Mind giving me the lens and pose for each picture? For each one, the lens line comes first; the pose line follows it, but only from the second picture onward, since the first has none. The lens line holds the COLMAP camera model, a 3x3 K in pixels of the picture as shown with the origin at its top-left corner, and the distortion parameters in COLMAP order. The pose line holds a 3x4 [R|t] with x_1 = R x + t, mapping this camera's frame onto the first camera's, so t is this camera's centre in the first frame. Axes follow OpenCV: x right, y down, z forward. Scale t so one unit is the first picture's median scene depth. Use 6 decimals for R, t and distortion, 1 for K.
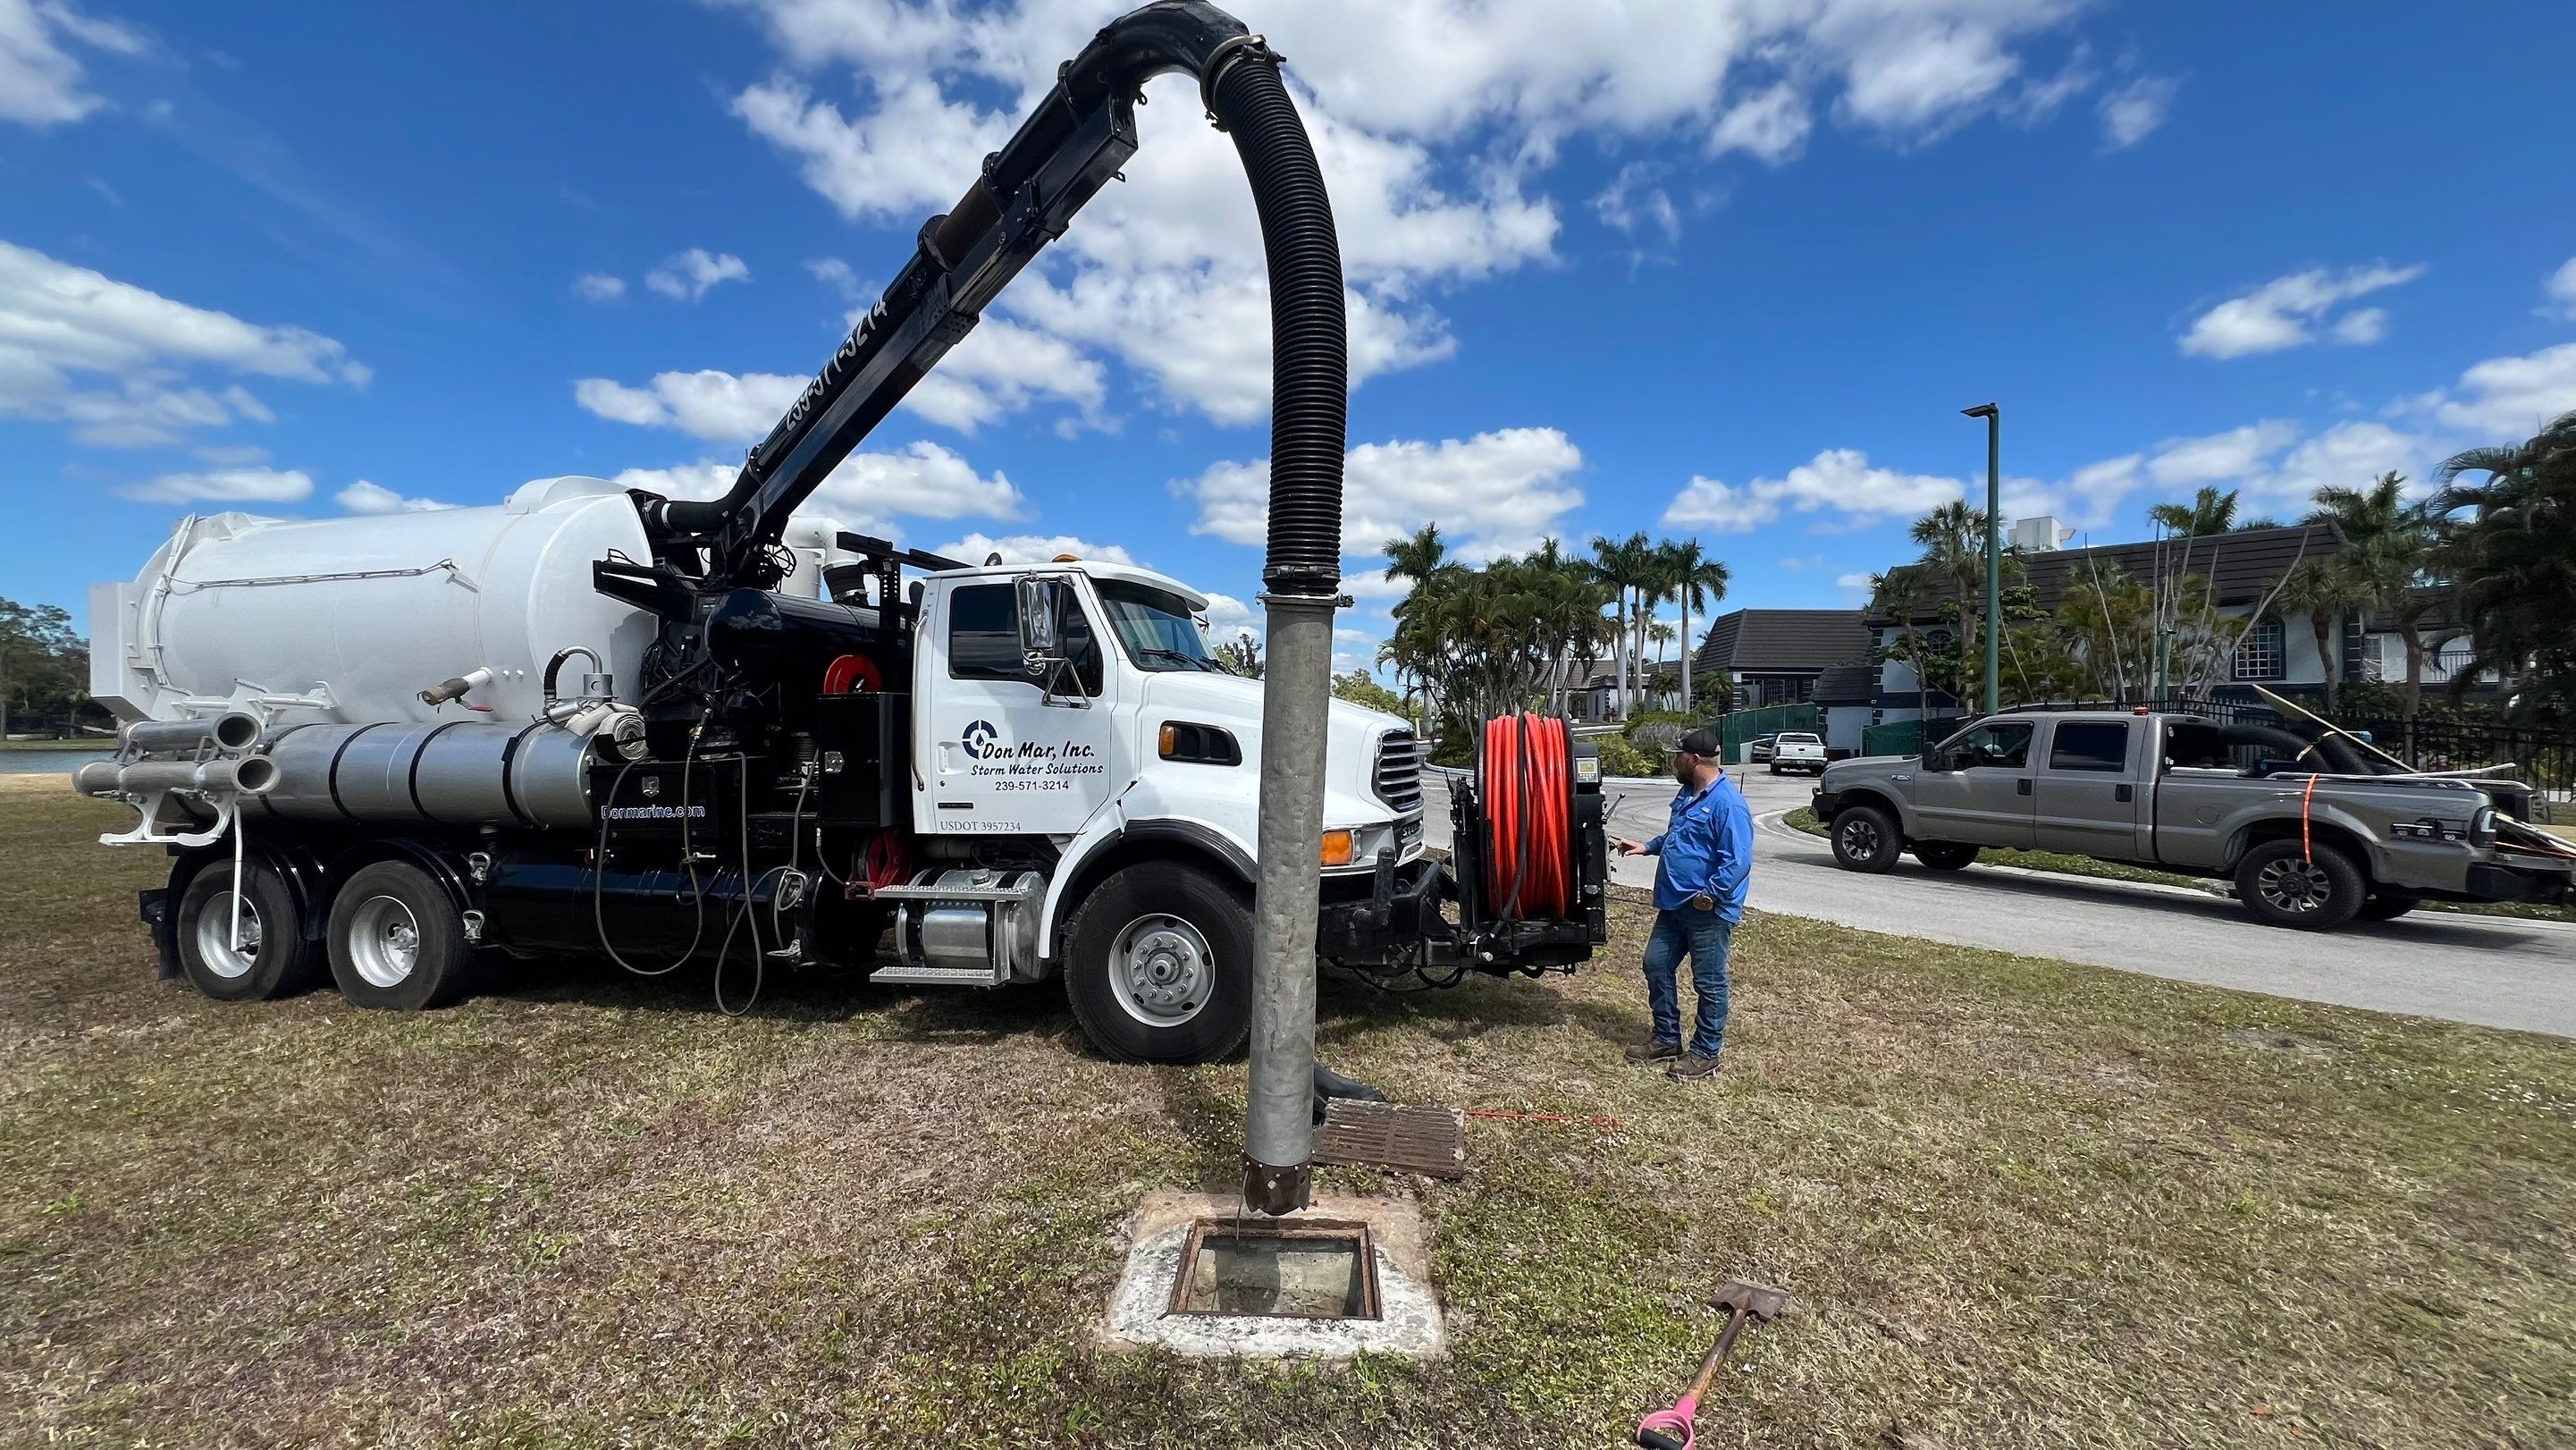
lens RADIAL K [[1048.6, 0, 1278.4], [0, 1048.6, 728.3], [0, 0, 1]] dist [-0.002635, 0.001320]
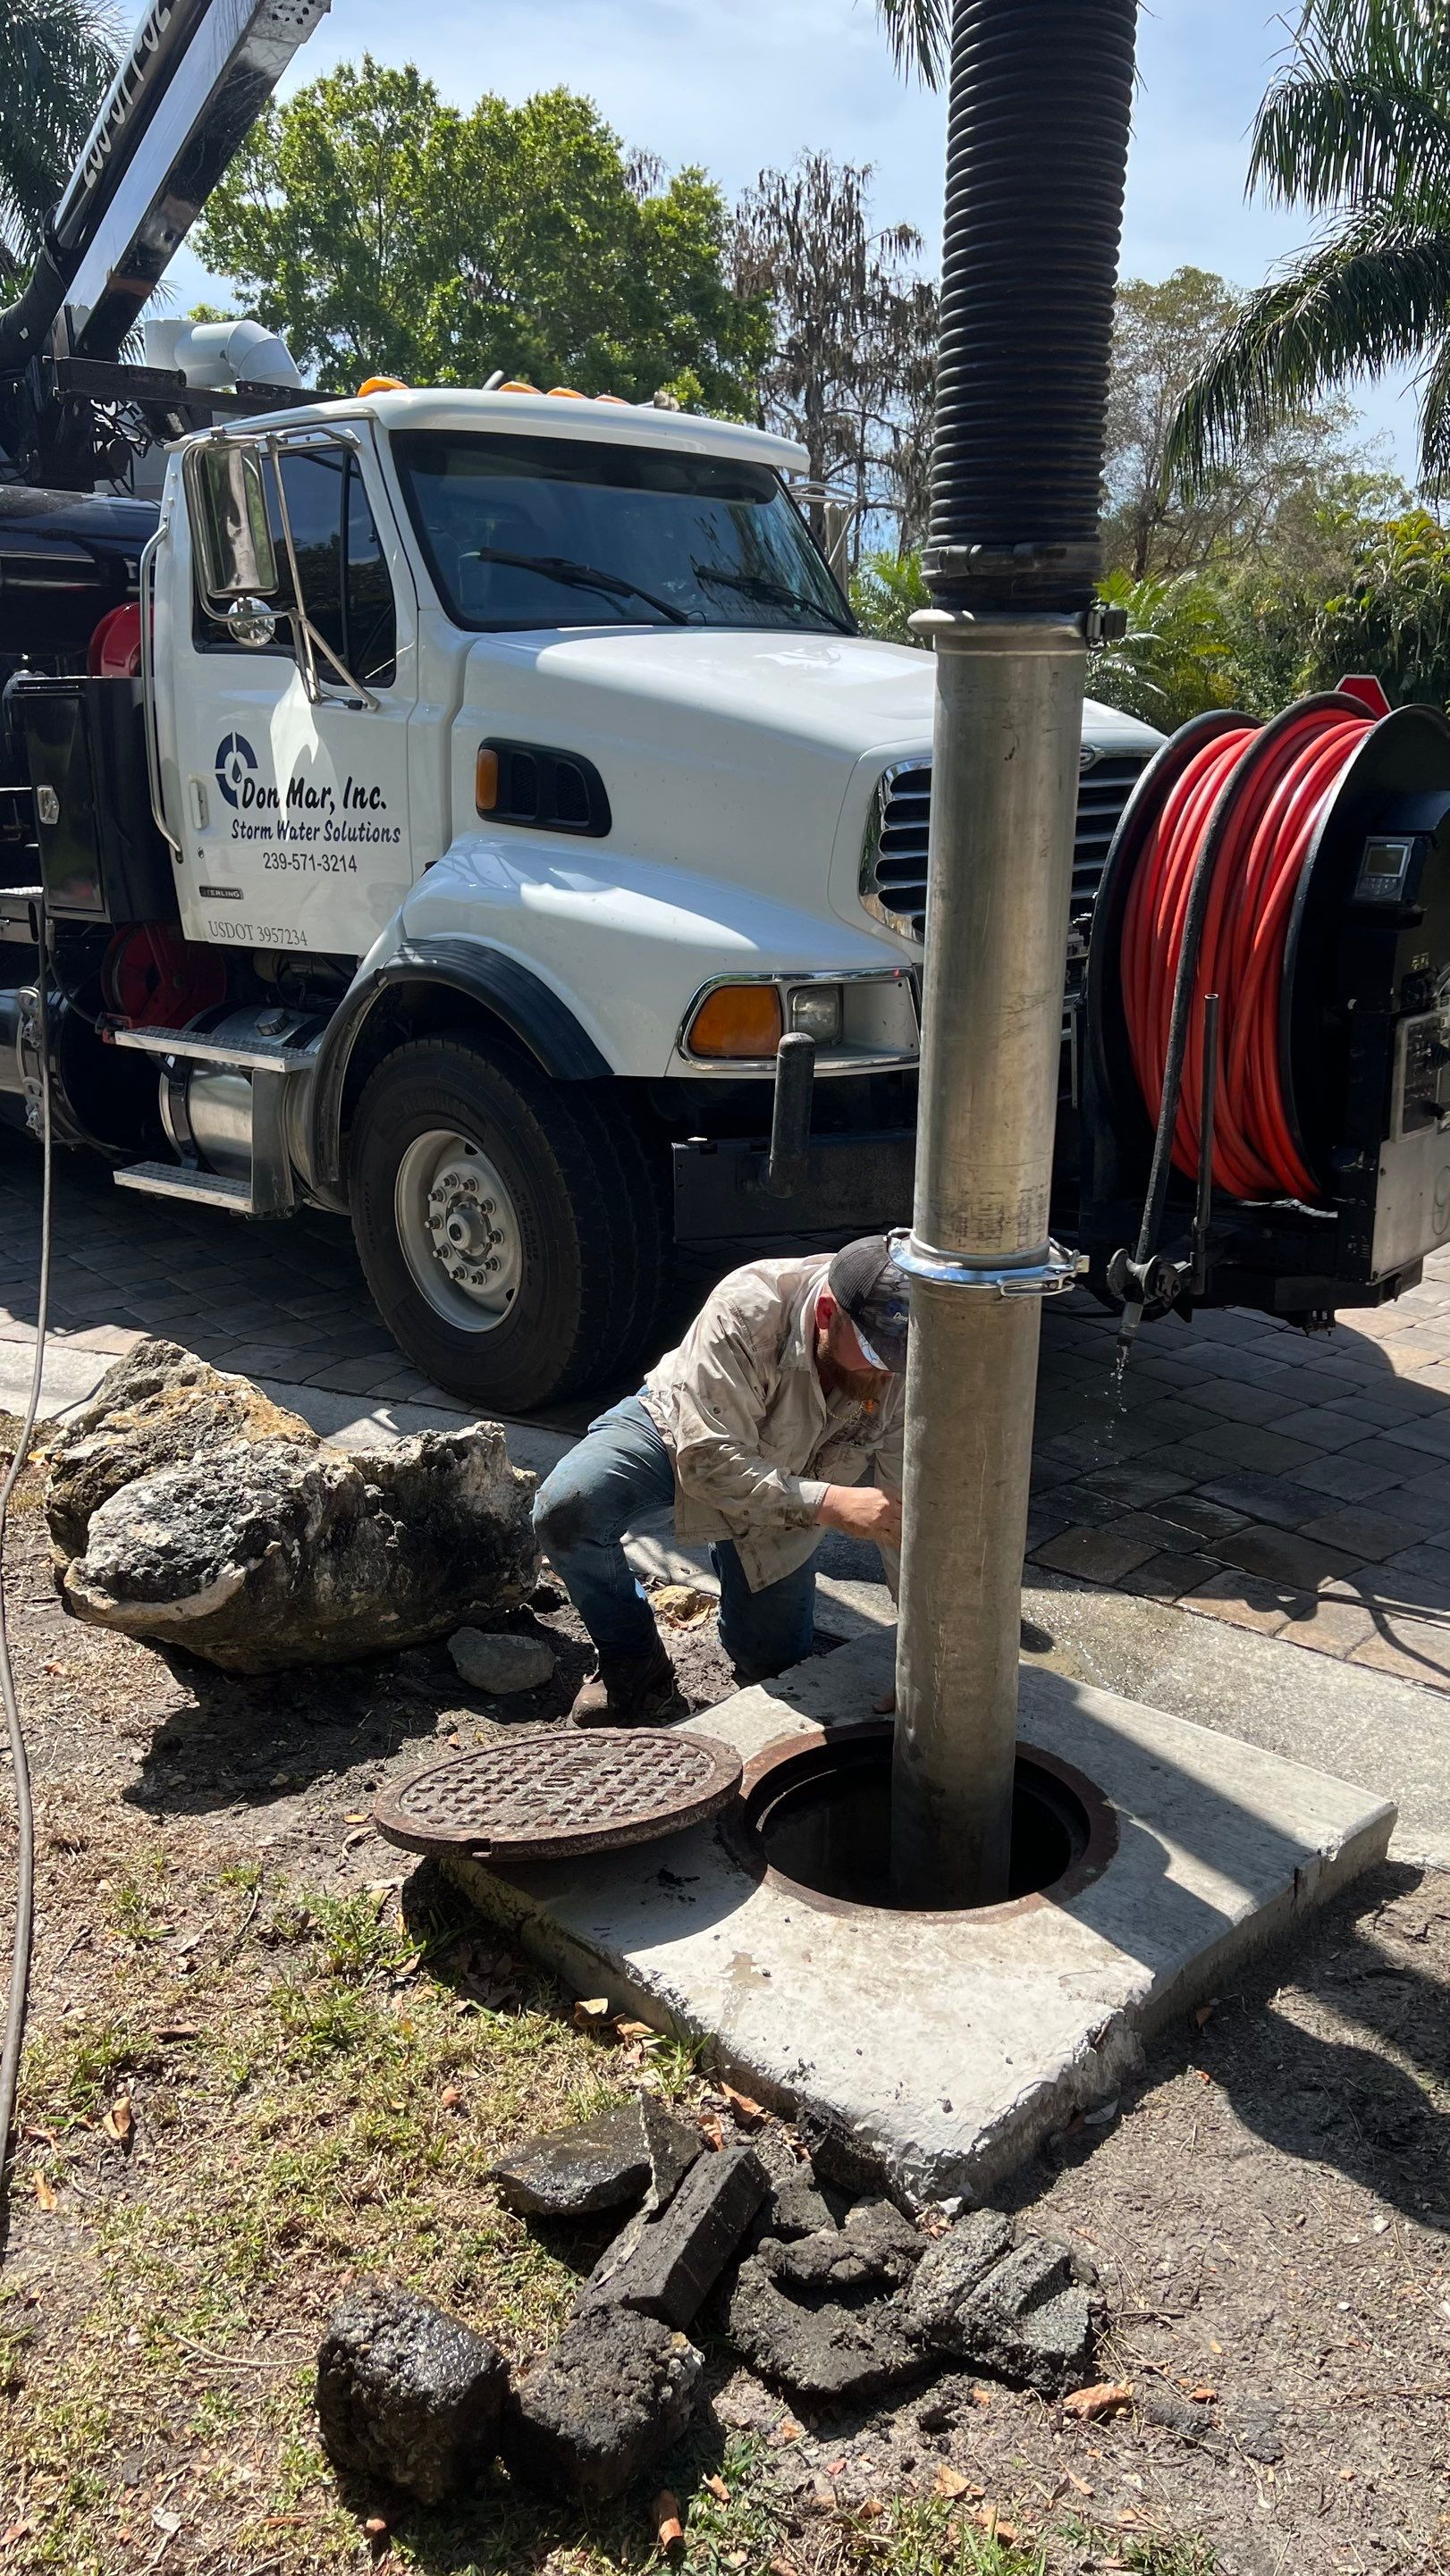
lens RADIAL K [[1937.4, 0, 718.2], [0, 1937.4, 1331.2], [0, 0, 1]] dist [0.043375, -0.036506]
pose [[0.892234, 0.137315, -0.430189, 0.384269], [-0.000504, 0.952948, 0.303133, -0.017352], [0.451572, -0.270249, 0.850322, 0.171091]]
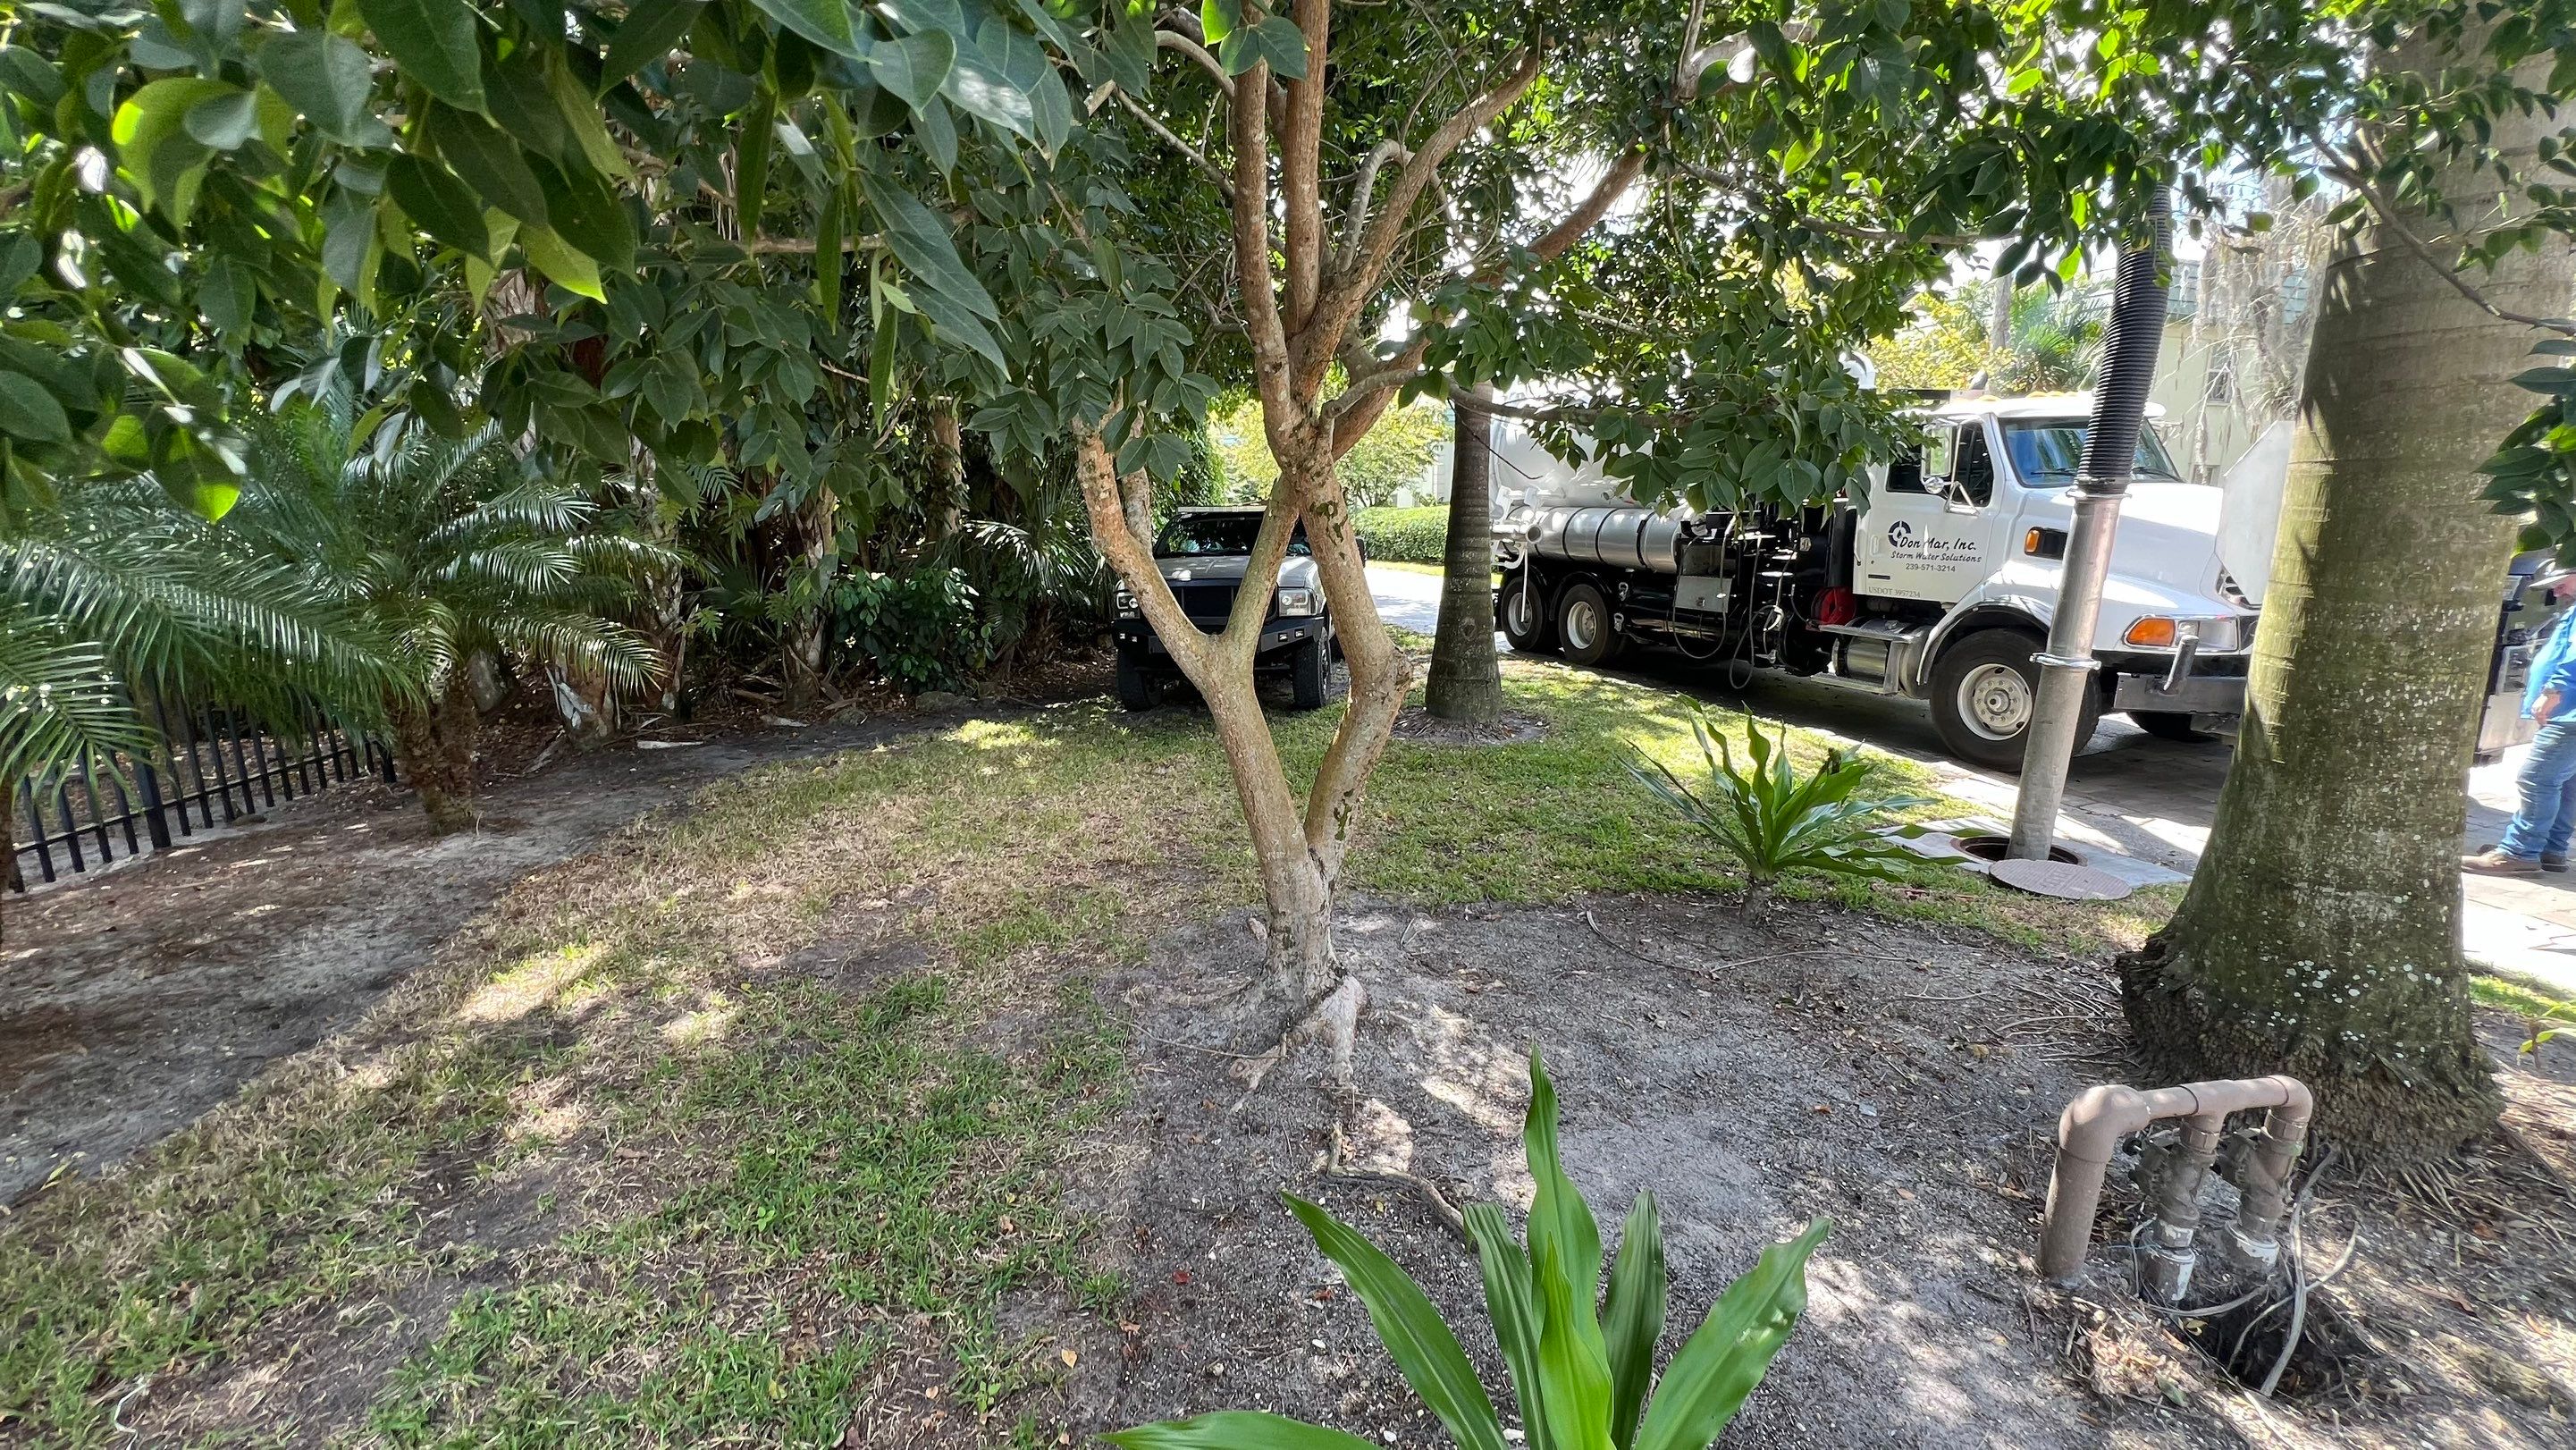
lens RADIAL K [[1027.6, 0, 1287.2], [0, 1027.6, 728.1], [0, 0, 1]] dist [-0.006505, -0.000422]
pose [[0.546412, 0.192462, -0.815102, 0.451532], [0.017716, 0.970364, 0.240998, -0.082874], [0.837329, -0.146124, 0.526809, -0.503386]]
